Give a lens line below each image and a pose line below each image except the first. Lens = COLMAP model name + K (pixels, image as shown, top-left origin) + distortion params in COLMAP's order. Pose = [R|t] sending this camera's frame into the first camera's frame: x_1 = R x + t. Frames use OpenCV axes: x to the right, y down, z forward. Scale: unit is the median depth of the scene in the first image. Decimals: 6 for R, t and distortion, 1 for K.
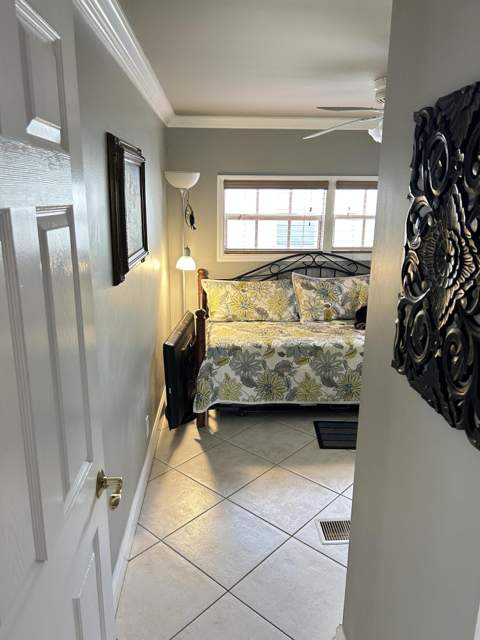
lens RADIAL K [[483.4, 0, 239.0], [0, 483.4, 320.6], [0, 0, 1]] dist [0.031767, -0.036011]
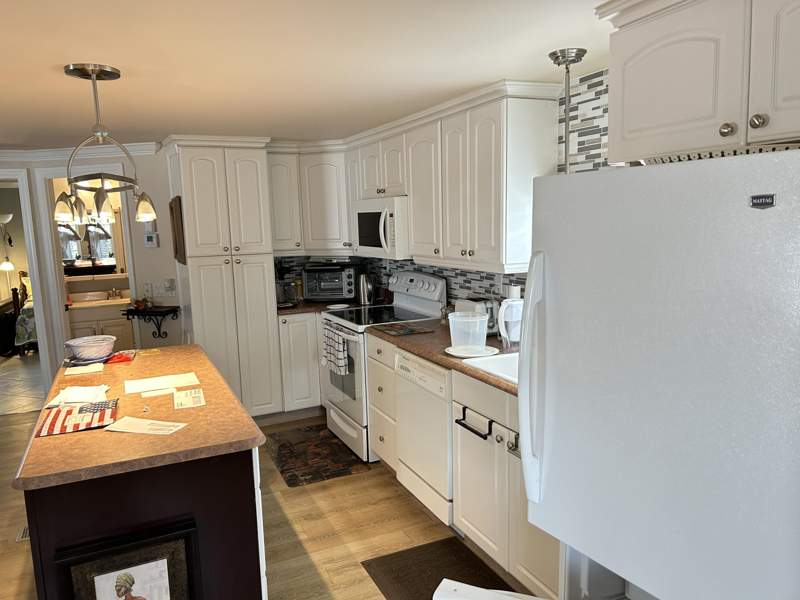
lens RADIAL K [[604.3, 0, 401.7], [0, 604.3, 292.5], [0, 0, 1]] dist [0.031767, -0.036011]
pose [[0.922162, -0.088449, 0.376556, 0.360676], [0.138857, 0.984312, -0.108849, 0.403874], [-0.361022, 0.152664, 0.919977, -1.473146]]
